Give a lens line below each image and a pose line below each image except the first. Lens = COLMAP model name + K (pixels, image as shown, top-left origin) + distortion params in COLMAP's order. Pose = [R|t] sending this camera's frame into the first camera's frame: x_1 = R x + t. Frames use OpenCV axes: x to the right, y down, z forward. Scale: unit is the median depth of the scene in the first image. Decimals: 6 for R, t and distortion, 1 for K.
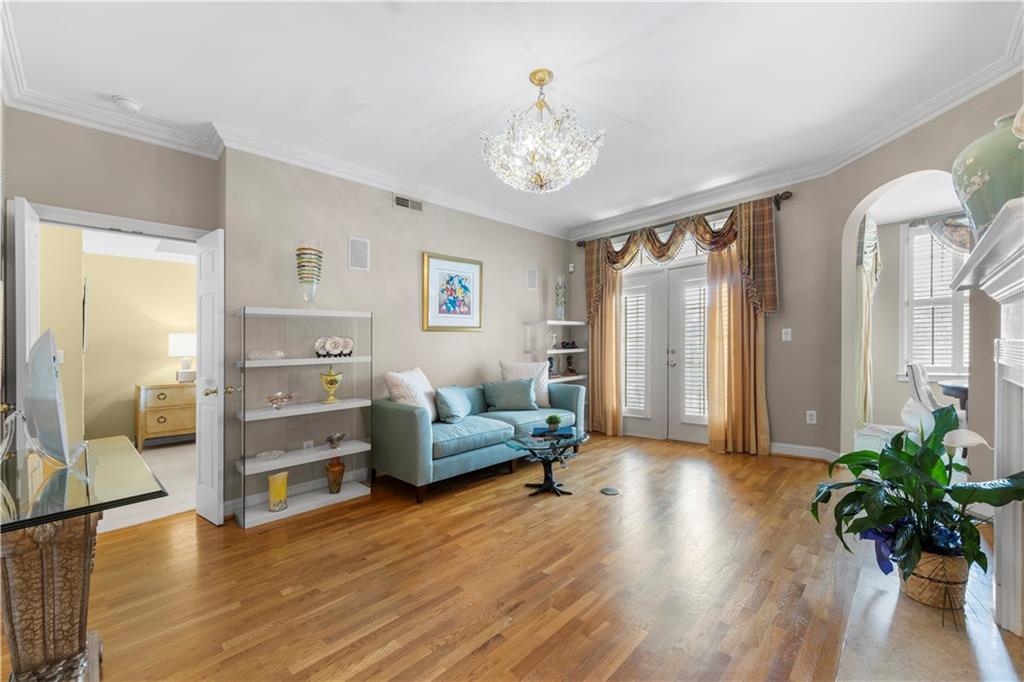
lens RADIAL K [[416.0, 0, 512.0], [0, 416.0, 341.0], [0, 0, 1]] dist [-0.000709, -0.000046]
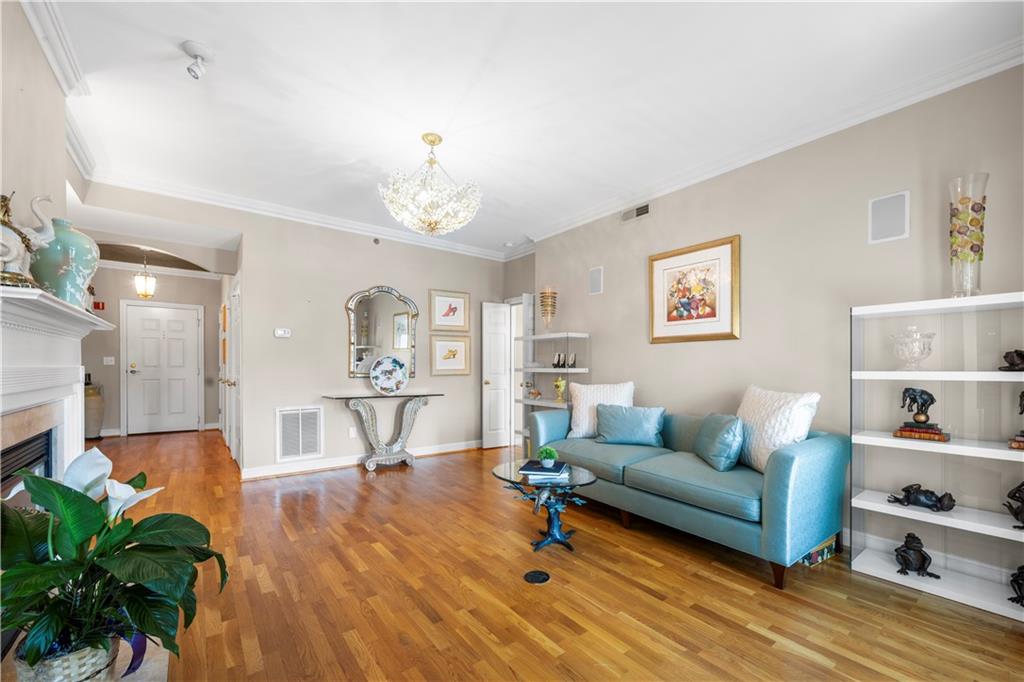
lens RADIAL K [[406.9, 0, 502.1], [0, 406.9, 335.5], [0, 0, 1]] dist [0.001223, 0.000082]
pose [[-0.141173, -0.045948, -0.988918, 0.690191], [0.019669, 0.998595, -0.049206, -0.003652], [0.989789, -0.026397, -0.140071, 0.778525]]
